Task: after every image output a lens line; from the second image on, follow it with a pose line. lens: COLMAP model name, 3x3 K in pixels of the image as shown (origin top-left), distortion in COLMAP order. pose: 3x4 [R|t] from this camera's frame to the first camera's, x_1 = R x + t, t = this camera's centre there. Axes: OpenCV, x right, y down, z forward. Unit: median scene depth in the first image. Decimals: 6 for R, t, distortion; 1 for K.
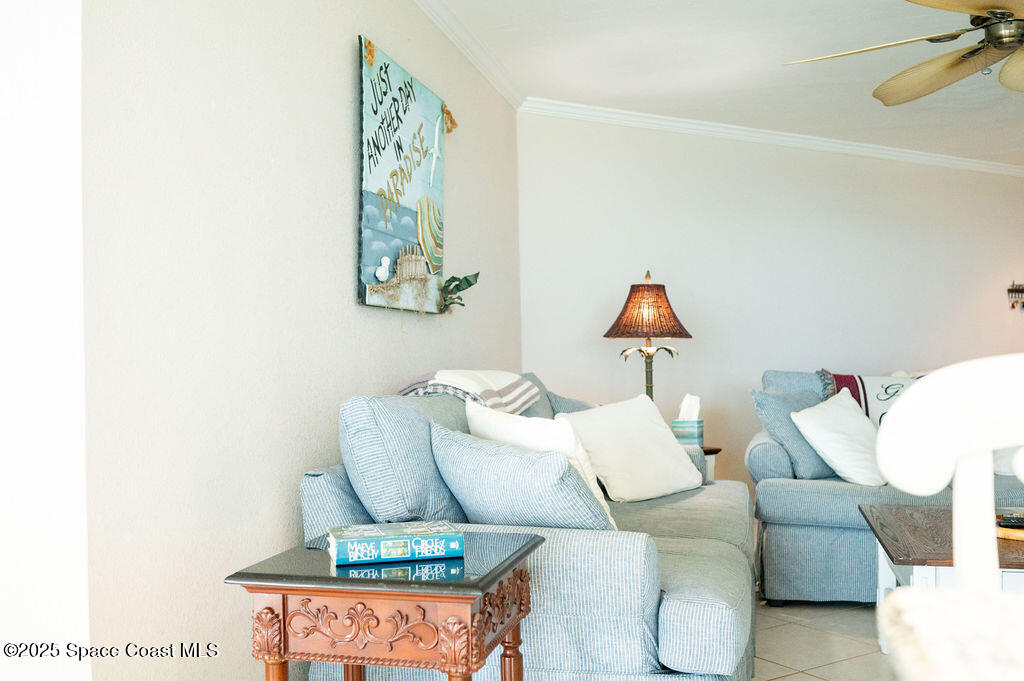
lens RADIAL K [[1004.1, 0, 512.2], [0, 1004.1, 346.5], [0, 0, 1]] dist [-0.046924, 0.000000]
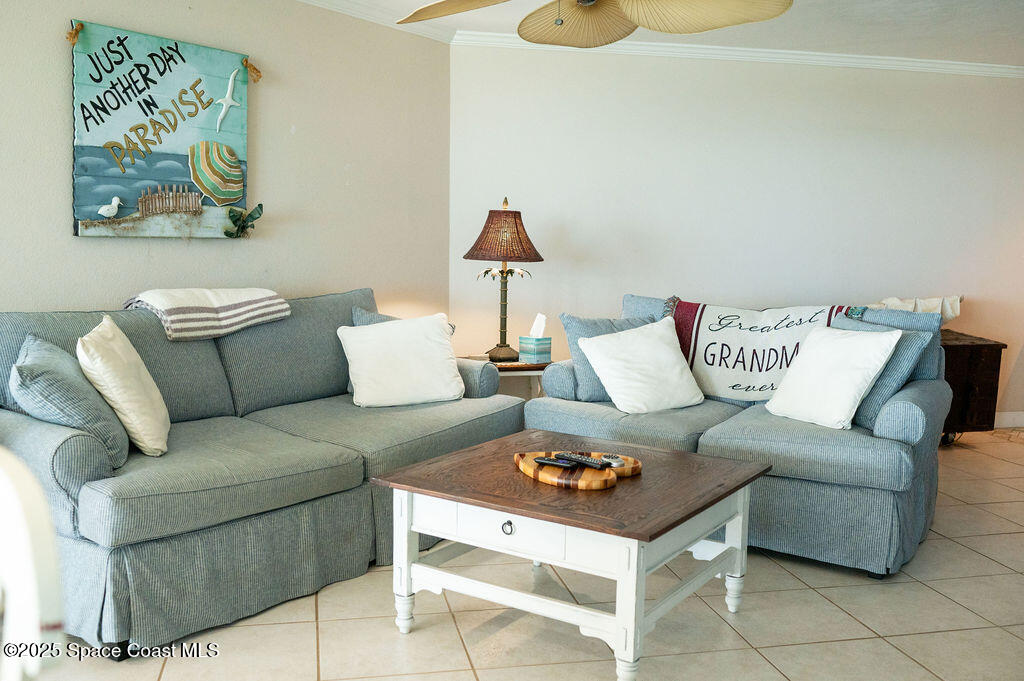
lens RADIAL K [[955.4, 0, 512.7], [0, 955.4, 336.5], [0, 0, 1]] dist [-0.035916, 0.000000]
pose [[0.943797, 0.062809, -0.324503, 0.663048], [-0.028521, 0.993593, 0.109362, -0.054433], [0.329293, -0.093960, 0.939541, 0.032895]]
